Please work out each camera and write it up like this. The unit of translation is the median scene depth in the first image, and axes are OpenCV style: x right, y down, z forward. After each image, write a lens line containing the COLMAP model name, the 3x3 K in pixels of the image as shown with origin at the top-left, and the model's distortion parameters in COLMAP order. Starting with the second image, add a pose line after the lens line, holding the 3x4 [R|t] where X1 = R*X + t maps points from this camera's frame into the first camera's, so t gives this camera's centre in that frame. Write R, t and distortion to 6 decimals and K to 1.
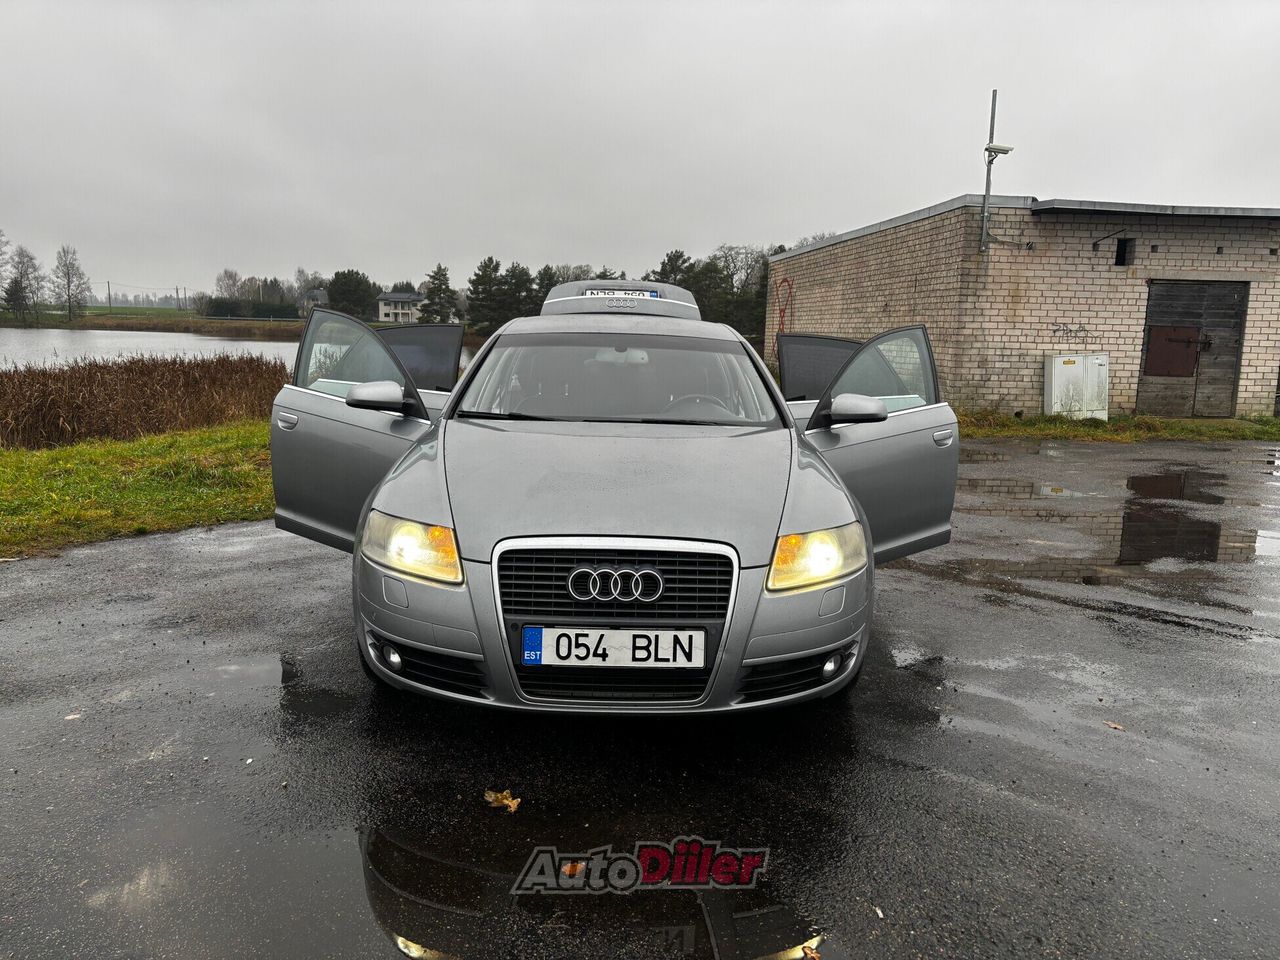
lens RADIAL K [[967.9, 0, 640.0], [0, 967.9, 480.0], [0, 0, 1]] dist [0.011904, -0.004268]
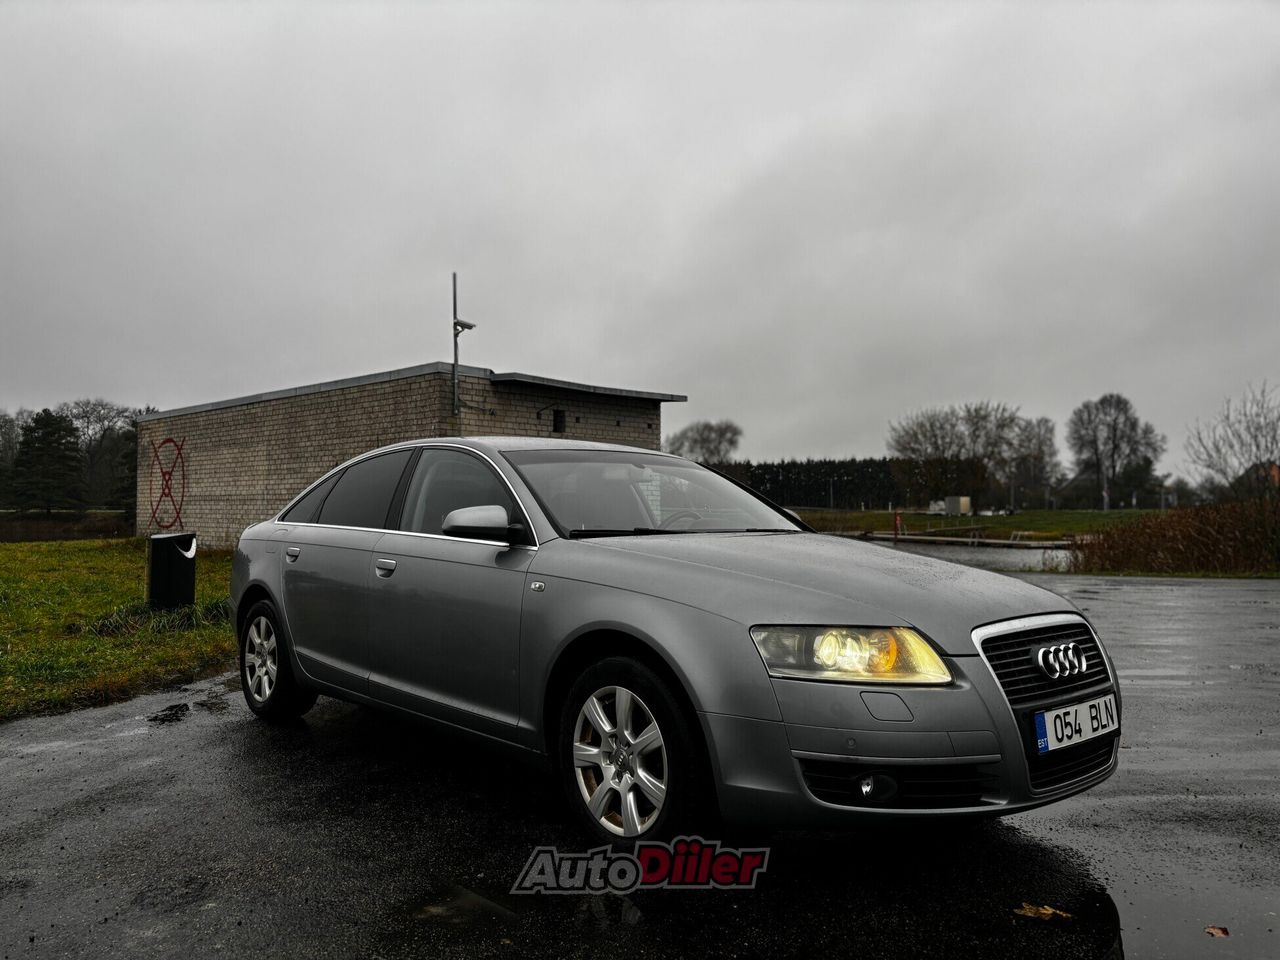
lens RADIAL K [[953.3, 0, 638.6], [0, 953.3, 498.3], [0, 0, 1]] dist [0.027074, -0.000256]
pose [[0.759494, -0.010911, 0.650423, -0.564941], [0.112333, 0.987039, -0.114612, 0.002031], [-0.640742, 0.160111, 0.750875, 0.271354]]
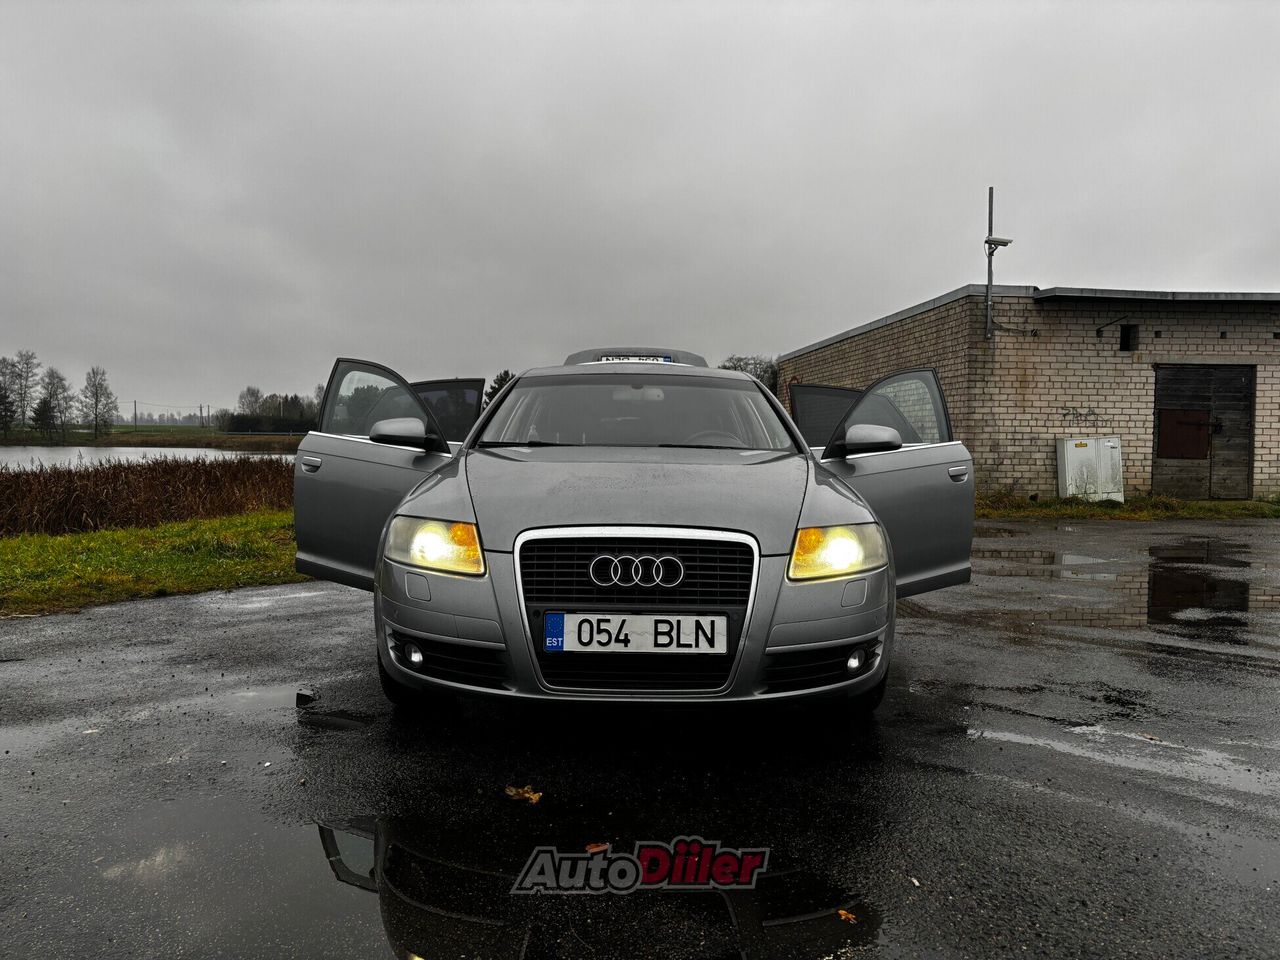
lens RADIAL K [[967.5, 0, 637.0], [0, 967.5, 471.5], [0, 0, 1]] dist [0.011139, -0.001599]
pose [[0.999779, -0.013054, -0.016470, -0.003891], [0.010960, 0.992546, -0.121380, 0.069807], [0.017932, 0.121173, 0.992469, -0.004820]]
